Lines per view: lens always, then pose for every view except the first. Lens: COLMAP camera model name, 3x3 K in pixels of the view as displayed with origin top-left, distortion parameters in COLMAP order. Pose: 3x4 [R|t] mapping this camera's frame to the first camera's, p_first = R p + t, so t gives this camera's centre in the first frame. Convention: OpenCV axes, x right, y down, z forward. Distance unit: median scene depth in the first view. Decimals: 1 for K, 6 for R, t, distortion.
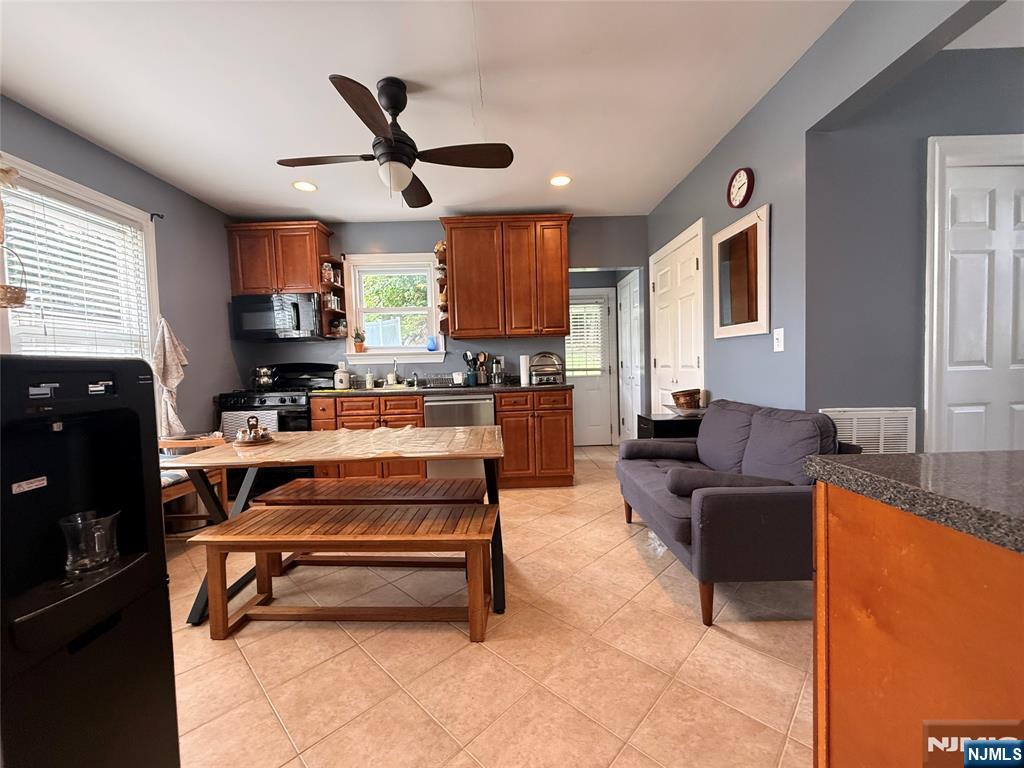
lens RADIAL K [[410.0, 0, 509.1], [0, 410.0, 385.6], [0, 0, 1]] dist [0.001450, -0.000072]
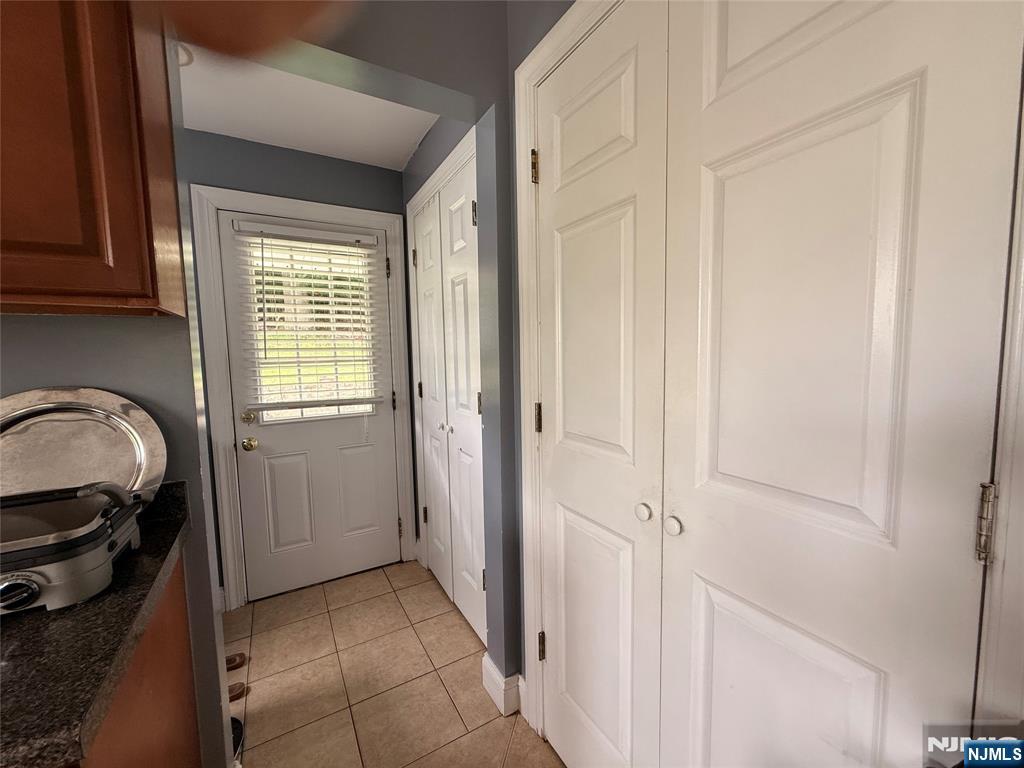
lens RADIAL K [[410.0, 0, 513.6], [0, 410.0, 386.3], [0, 0, 1]] dist [0.001450, -0.000072]
pose [[0.861949, -0.027446, 0.506252, 0.185898], [0.014710, 0.999467, 0.029141, -0.090901], [-0.506782, -0.017671, 0.861893, 0.767783]]
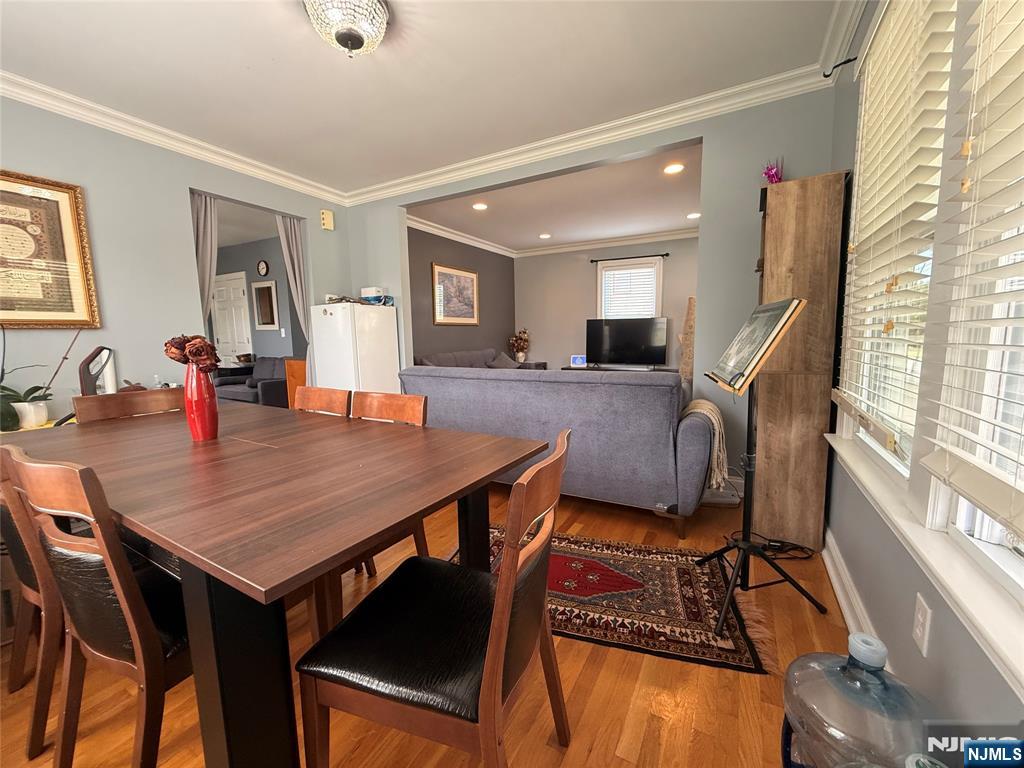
lens RADIAL K [[410.0, 0, 517.0], [0, 410.0, 383.5], [0, 0, 1]] dist [0.001450, -0.000072]
pose [[0.486862, -0.080559, 0.869756, -0.551933], [0.043367, 0.996739, 0.068045, 0.060497], [-0.872402, 0.004590, 0.488768, -0.947144]]
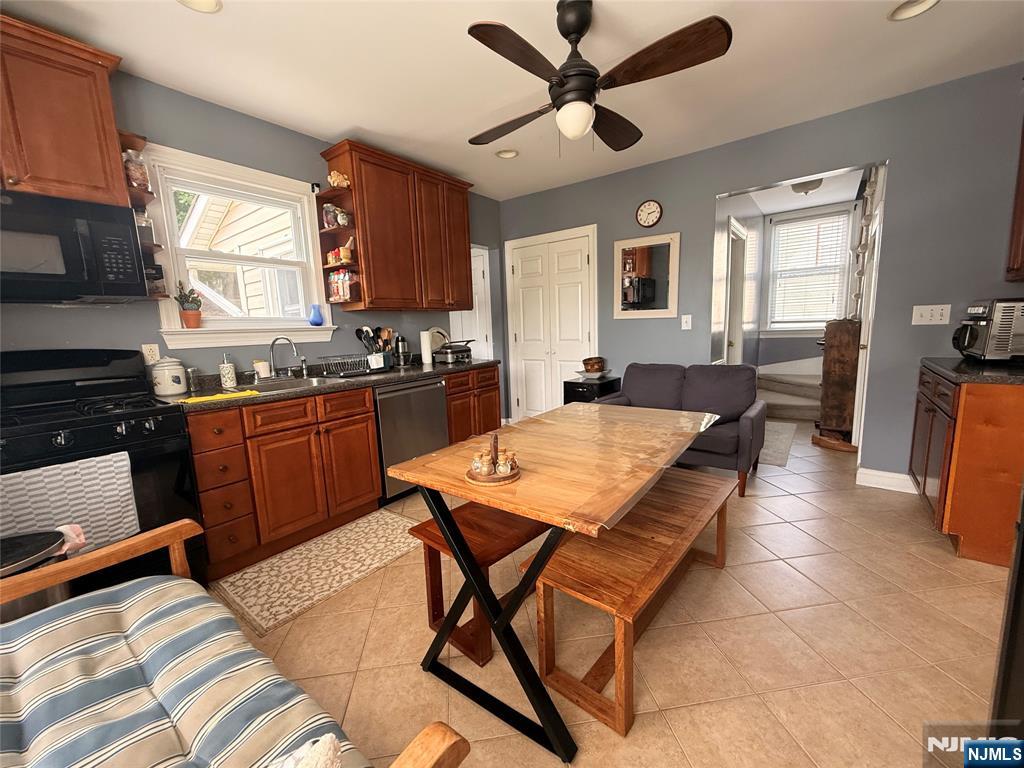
lens RADIAL K [[410.0, 0, 513.4], [0, 410.0, 384.7], [0, 0, 1]] dist [0.001450, -0.000072]
pose [[0.615002, -0.107041, 0.781227, -0.577009], [0.055568, 0.994163, 0.092473, -0.031237], [-0.786565, -0.013460, 0.617360, 0.308798]]
